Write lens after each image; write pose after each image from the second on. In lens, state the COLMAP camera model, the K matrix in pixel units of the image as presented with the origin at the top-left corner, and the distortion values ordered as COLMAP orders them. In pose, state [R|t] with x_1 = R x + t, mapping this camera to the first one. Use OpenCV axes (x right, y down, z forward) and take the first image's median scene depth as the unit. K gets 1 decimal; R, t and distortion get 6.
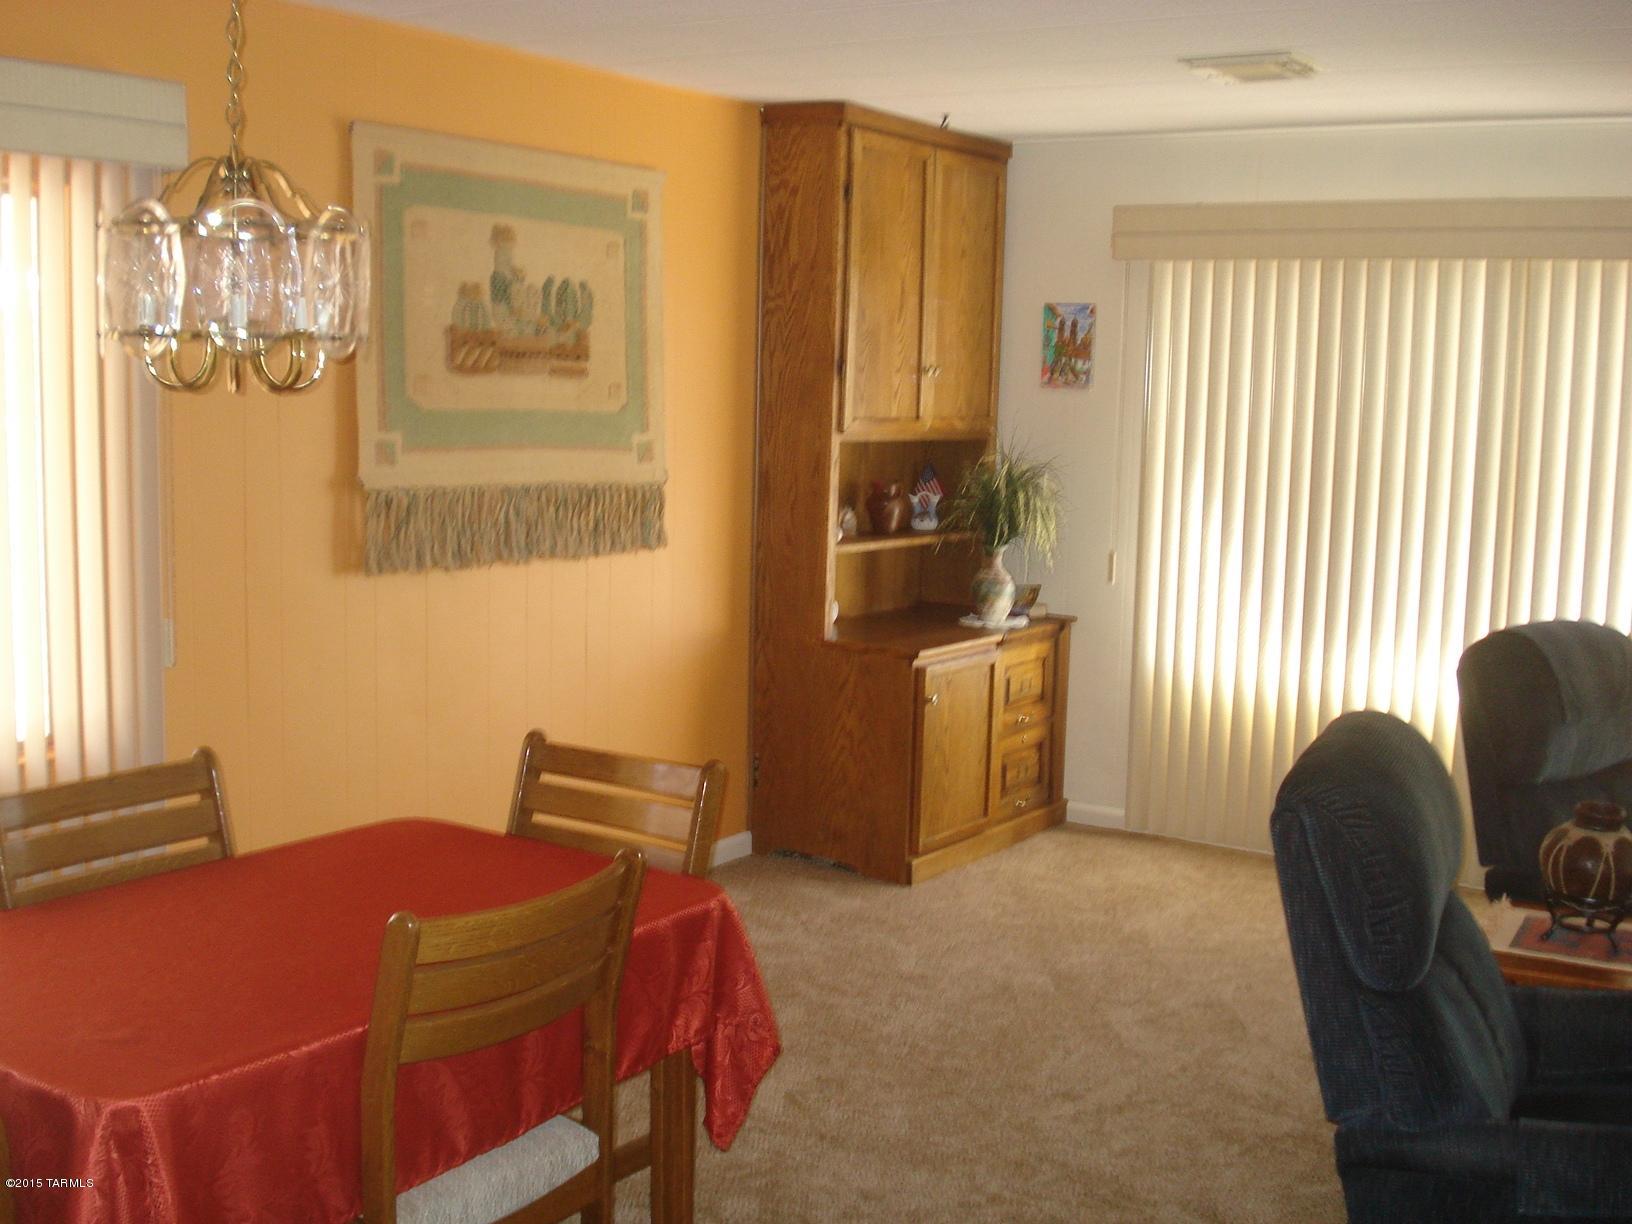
lens RADIAL K [[1850.7, 0, 807.1], [0, 1850.7, 618.9], [0, 0, 1]] dist [-0.109610, 0.000000]
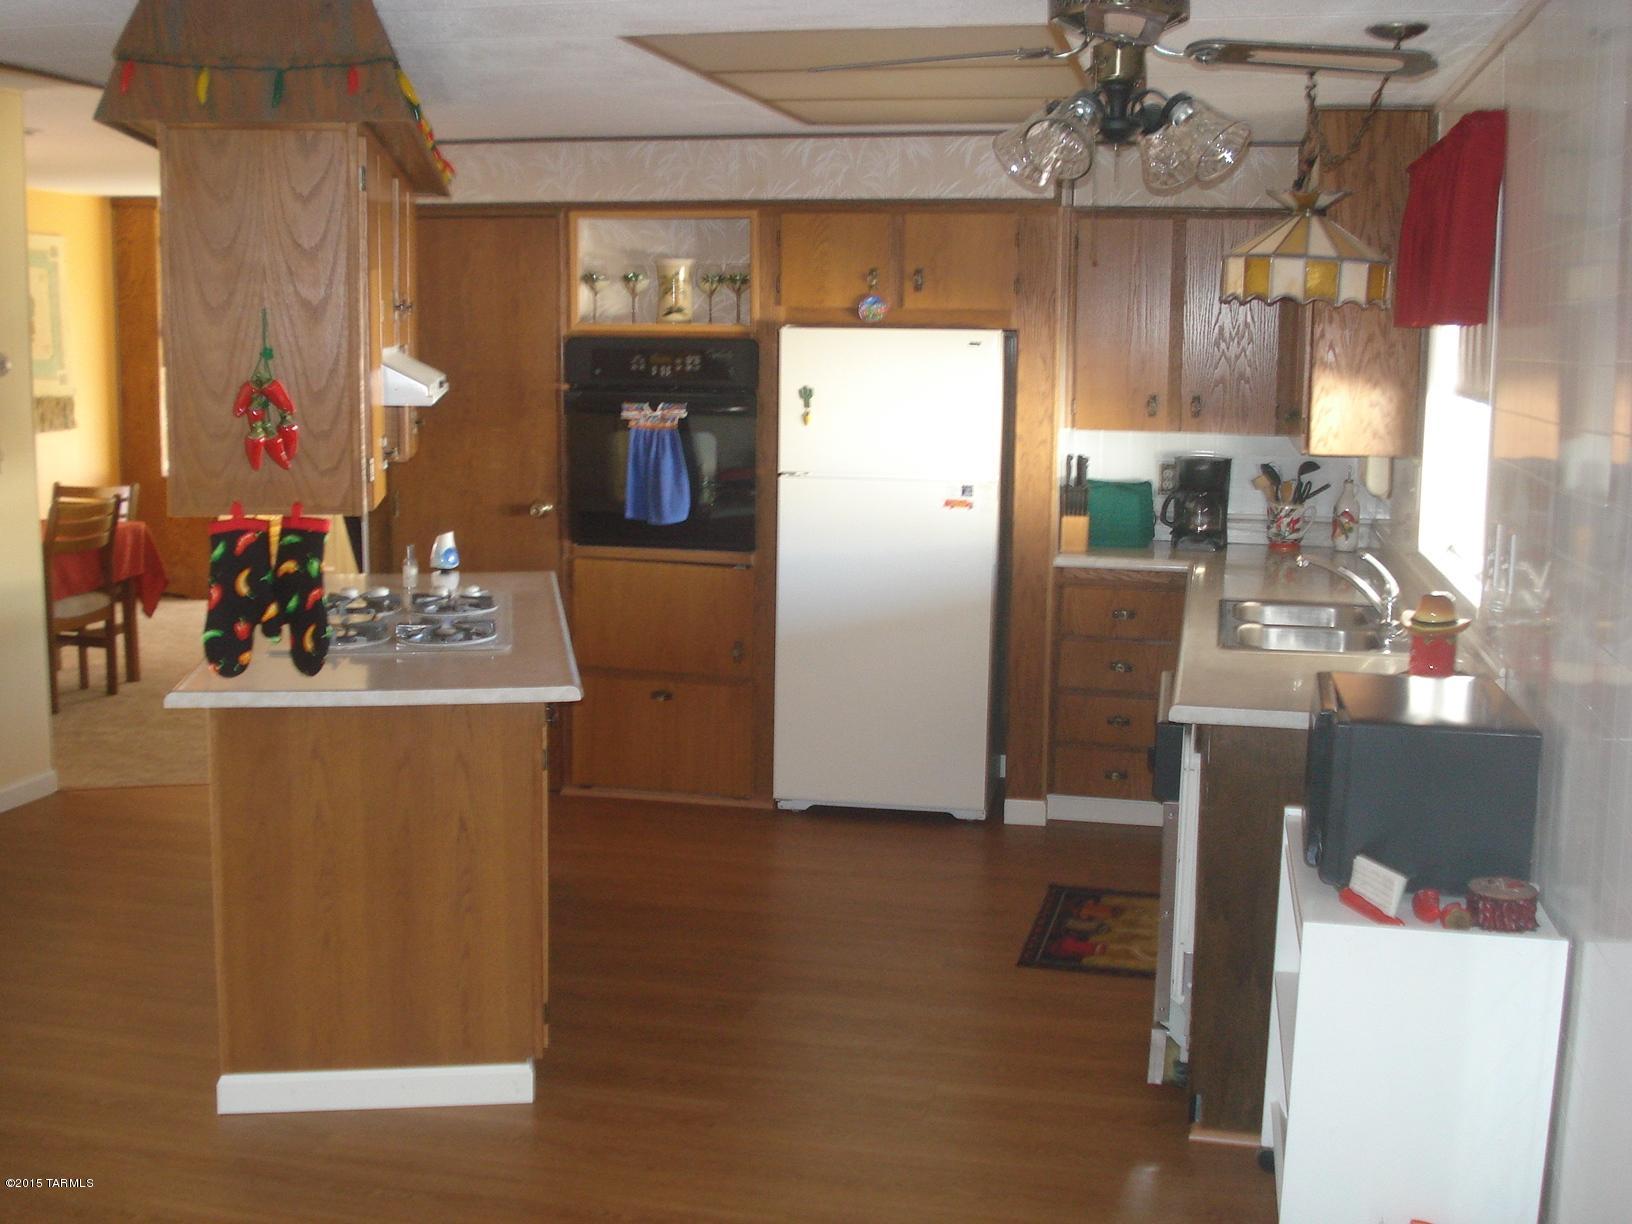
lens RADIAL K [[1850.7, 0, 811.2], [0, 1850.7, 609.0], [0, 0, 1]] dist [-0.109610, 0.000000]
pose [[0.929342, -0.071619, 0.362207, -0.072013], [0.065406, 0.997425, 0.029403, 0.165557], [-0.363380, -0.003635, 0.931634, -1.211268]]
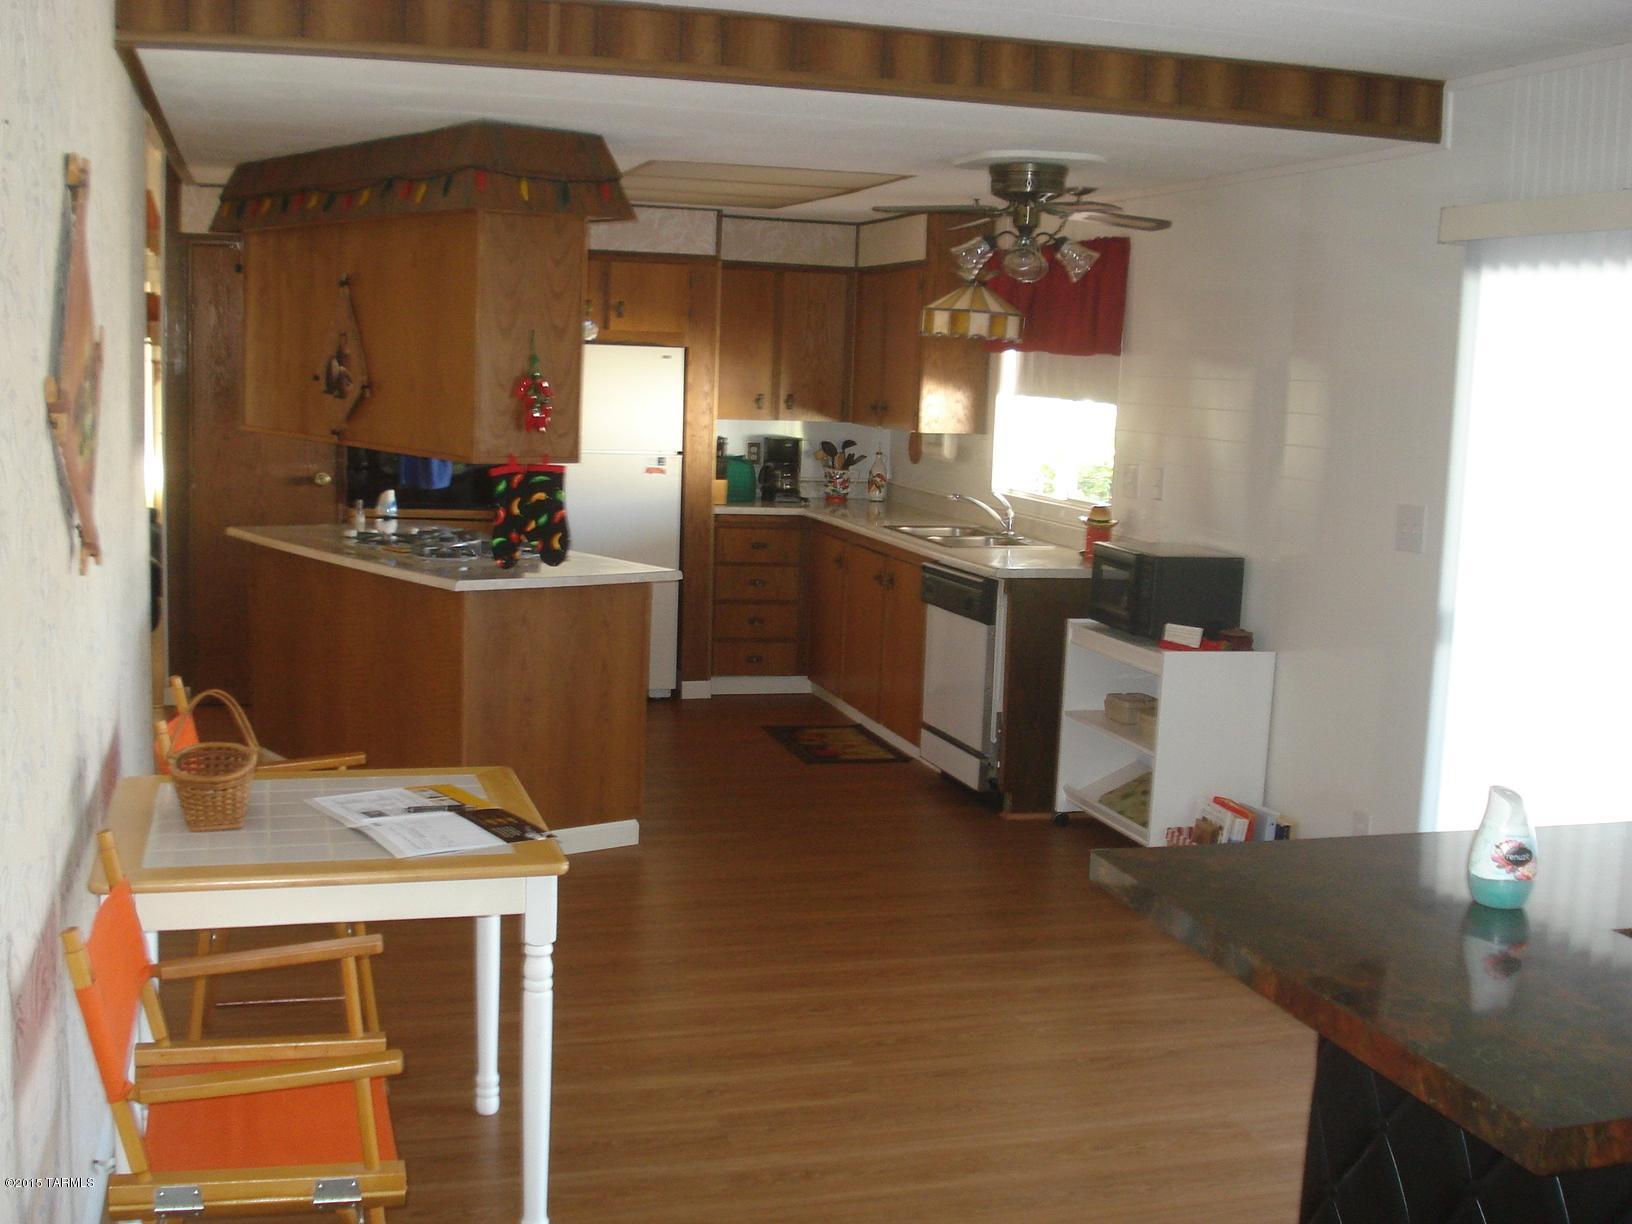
lens RADIAL K [[1850.7, 0, 819.7], [0, 1850.7, 616.3], [0, 0, 1]] dist [-0.109610, 0.000000]
pose [[0.634843, -0.110115, 0.764754, -2.396836], [0.086567, 0.993697, 0.071217, 0.160933], [-0.767776, 0.020991, 0.640374, -1.572333]]
